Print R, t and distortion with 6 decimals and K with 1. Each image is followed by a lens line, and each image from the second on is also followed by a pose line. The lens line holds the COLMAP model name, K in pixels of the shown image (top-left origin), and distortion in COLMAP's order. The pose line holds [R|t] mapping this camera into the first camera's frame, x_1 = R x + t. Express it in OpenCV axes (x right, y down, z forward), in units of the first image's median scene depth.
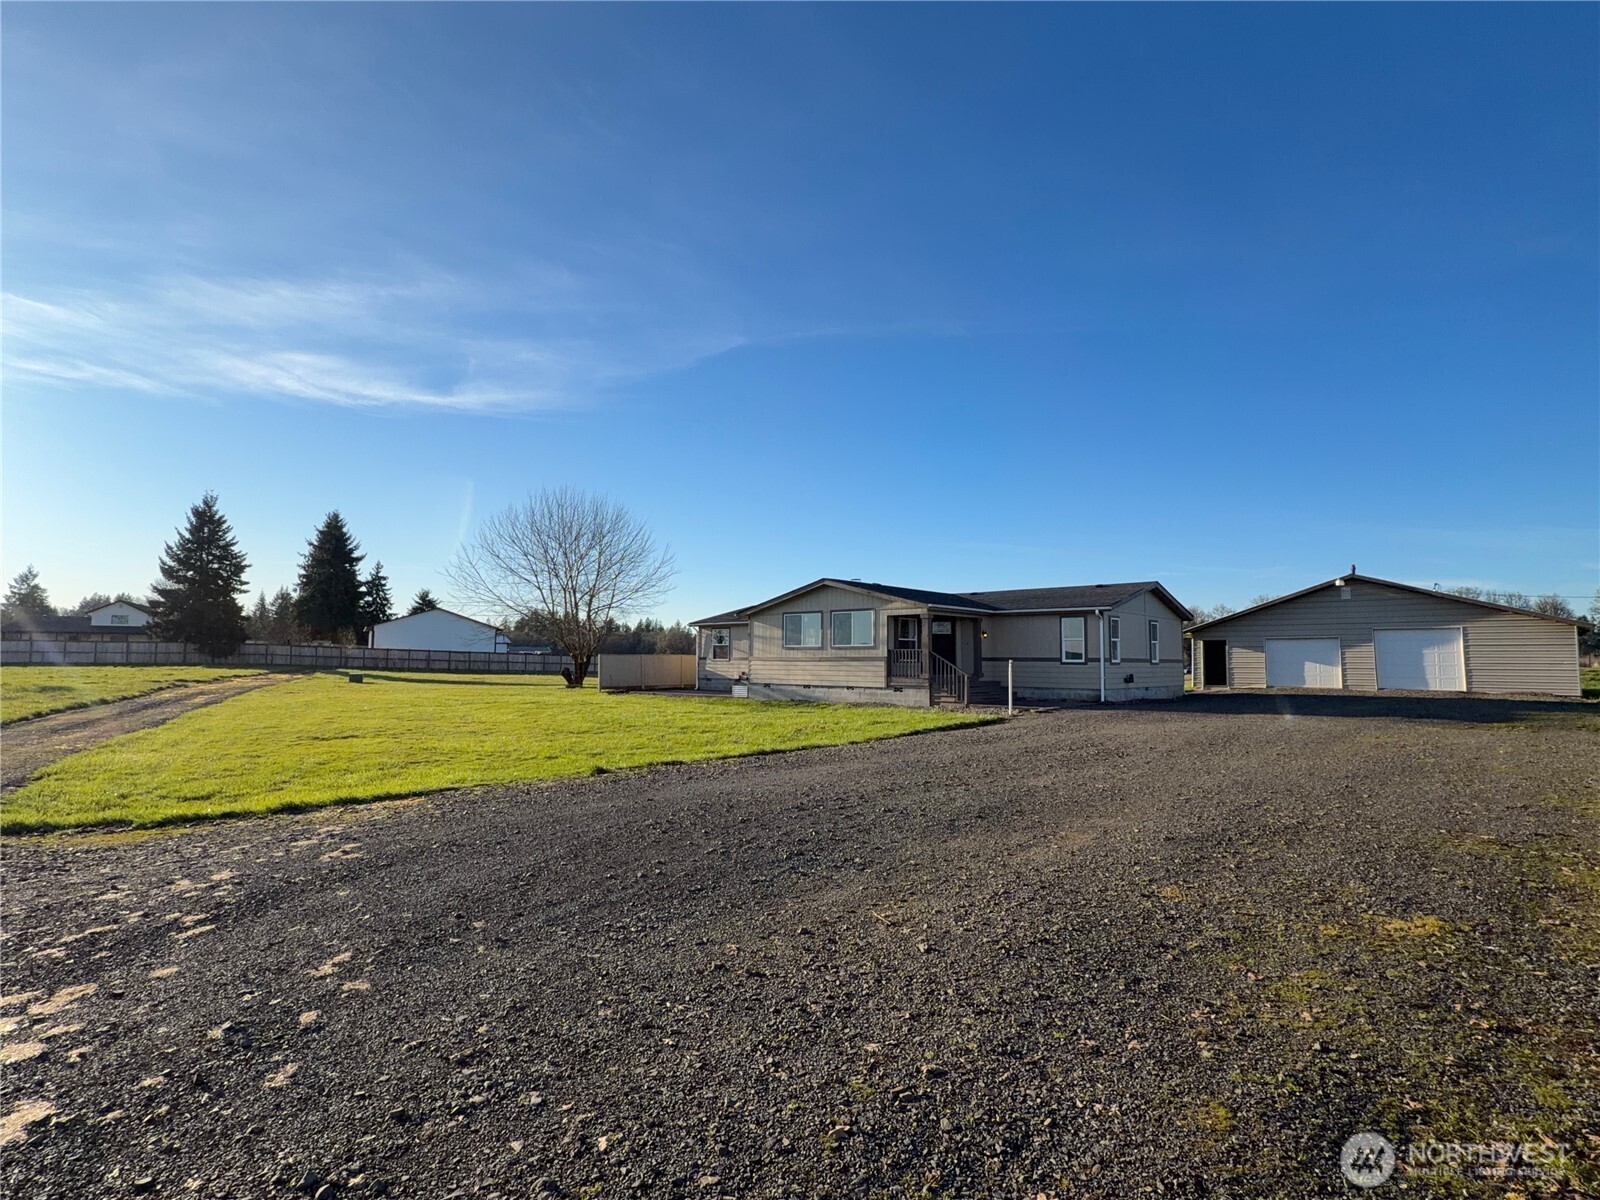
lens RADIAL K [[803.2, 0, 798.5], [0, 803.2, 607.6], [0, 0, 1]] dist [0.003381, 0.000405]
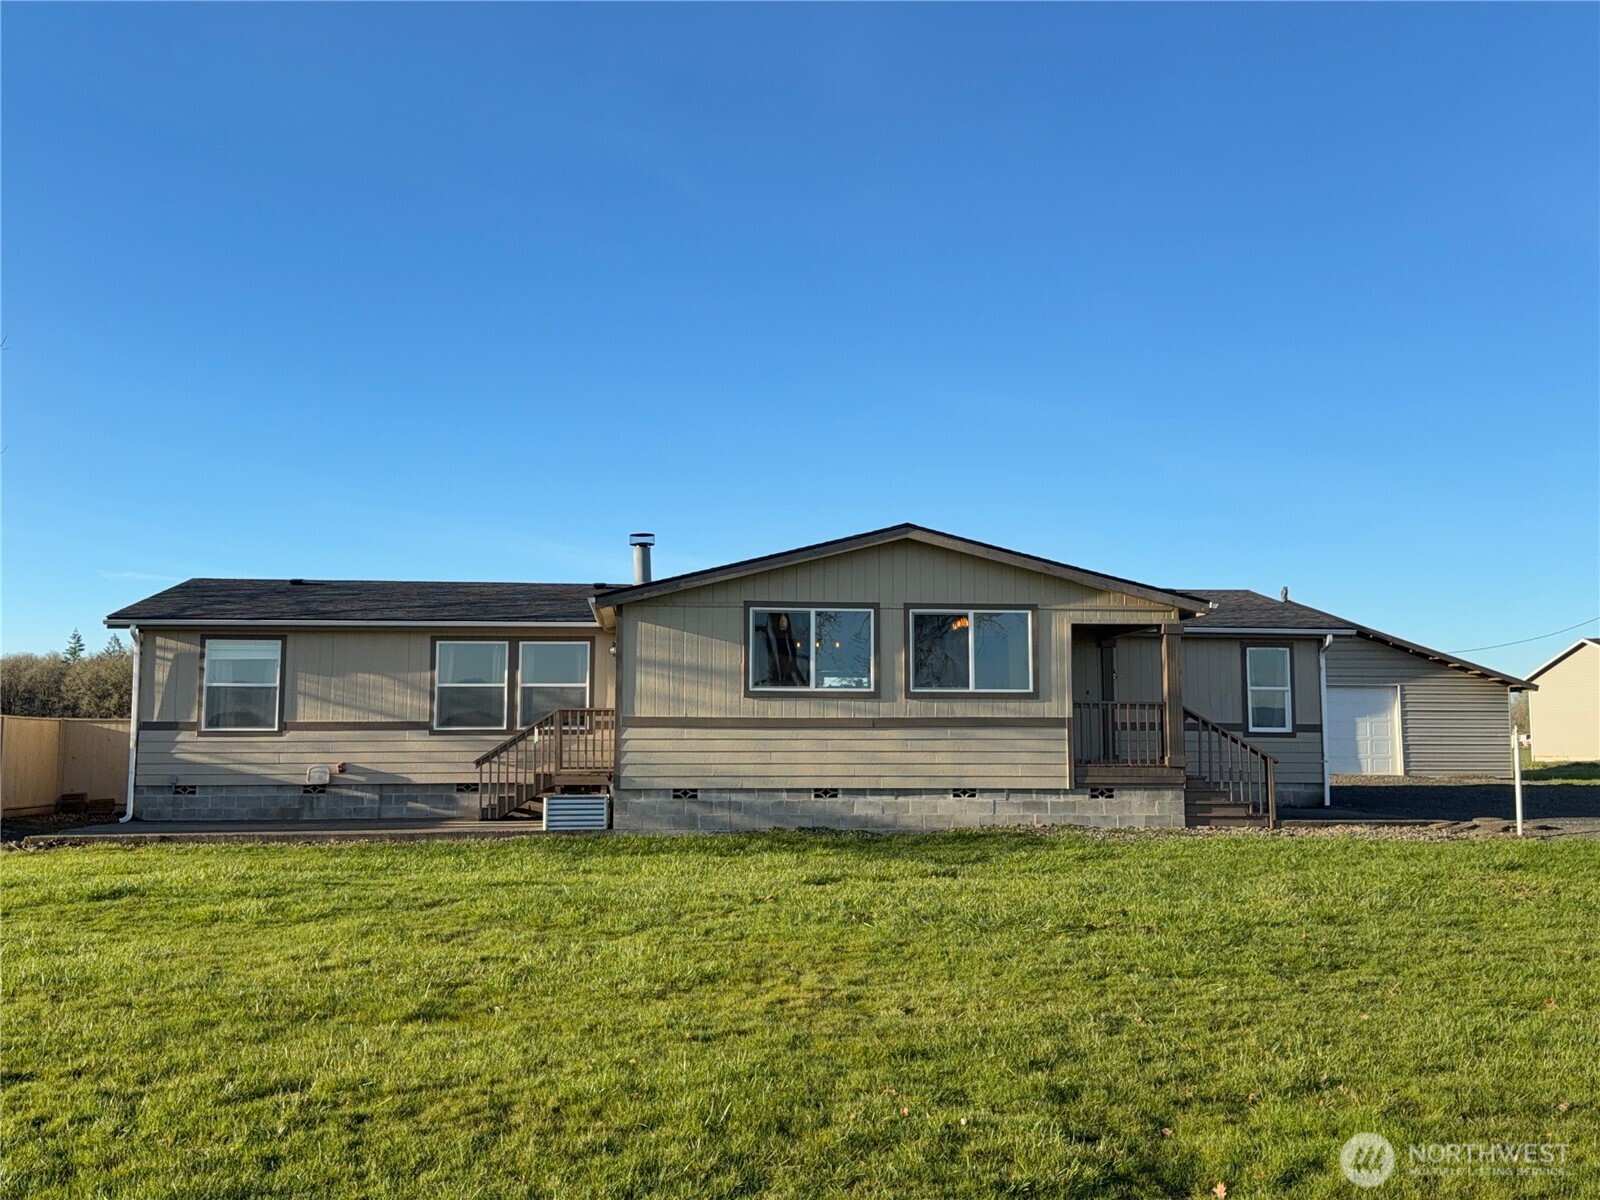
lens RADIAL K [[1466.4, 0, 792.3], [0, 1466.4, 608.0], [0, 0, 1]] dist [0.115197, 0.000000]
pose [[0.676187, 0.062923, 0.734038, -0.551924], [-0.045189, 0.998012, -0.043924, 0.041214], [-0.735343, -0.003469, 0.677686, 0.537815]]
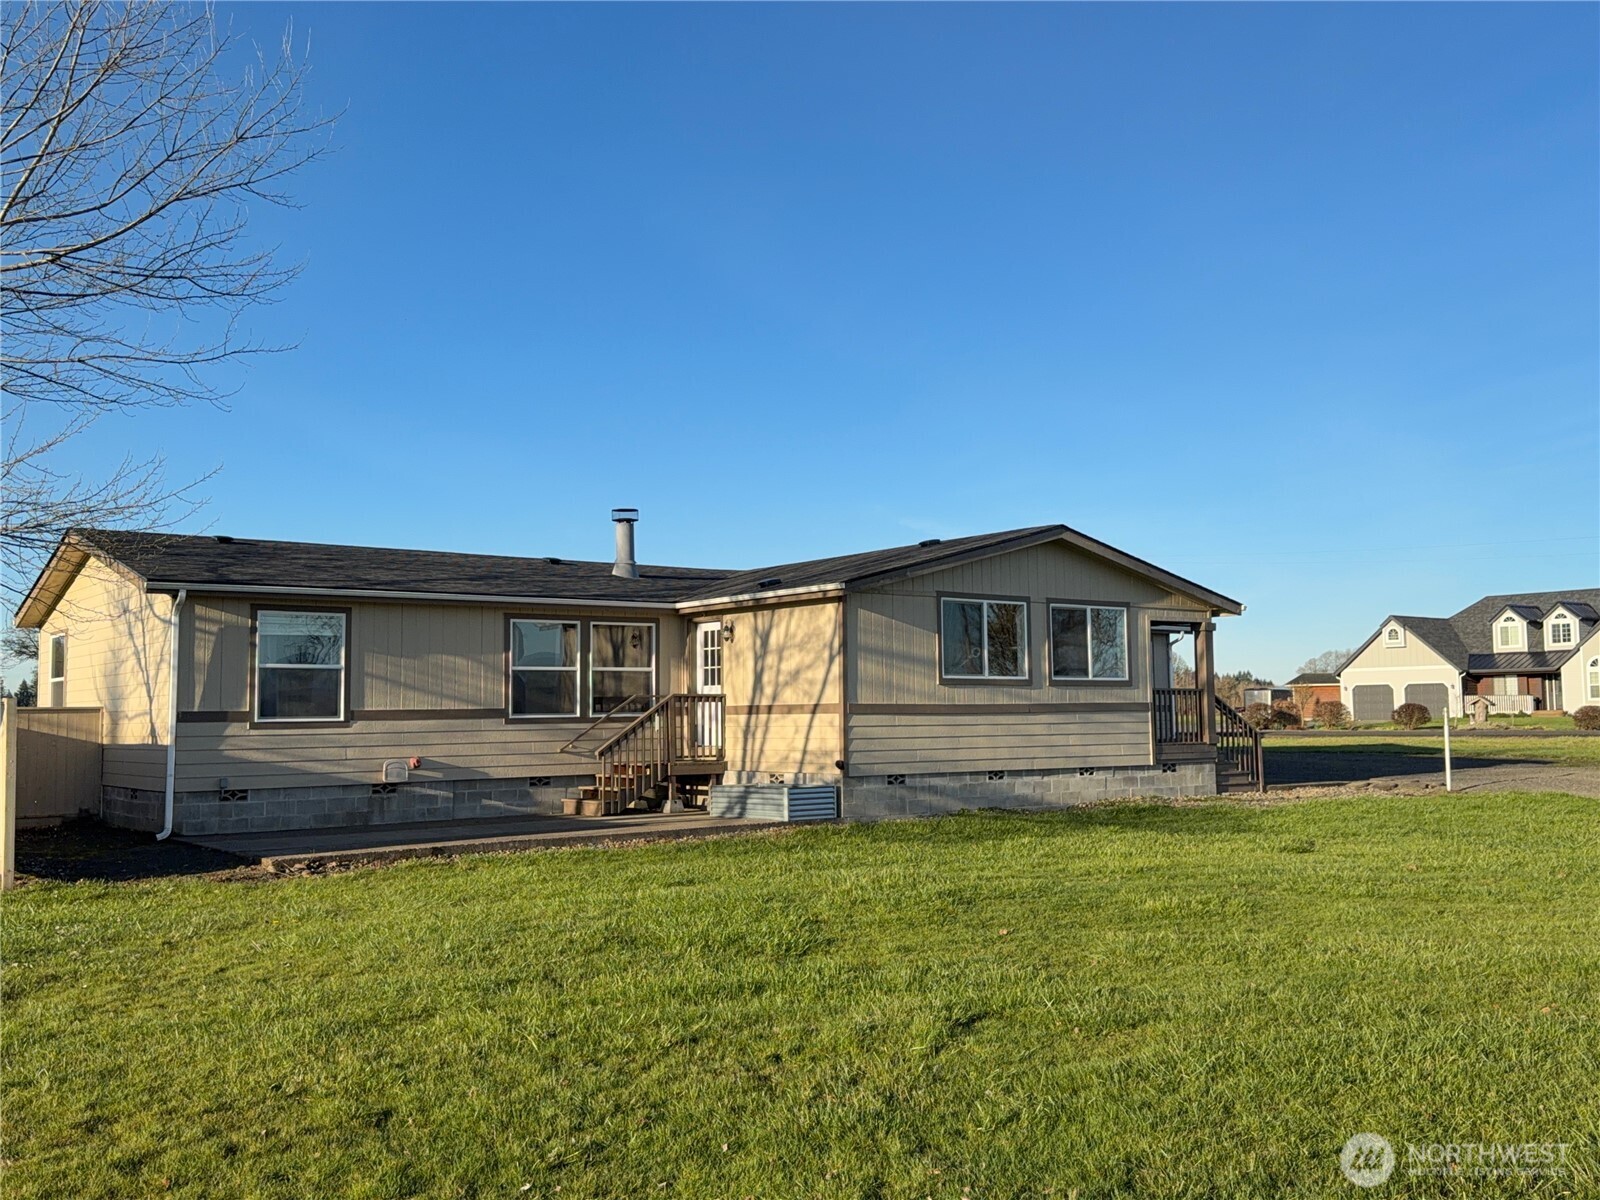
lens RADIAL K [[1466.4, 0, 802.5], [0, 1466.4, 589.1], [0, 0, 1]] dist [0.115197, 0.000000]
pose [[0.180421, 0.077109, 0.980562, -0.790058], [-0.052809, 0.996244, -0.068626, 0.061622], [-0.982171, -0.039400, 0.183816, 0.989356]]
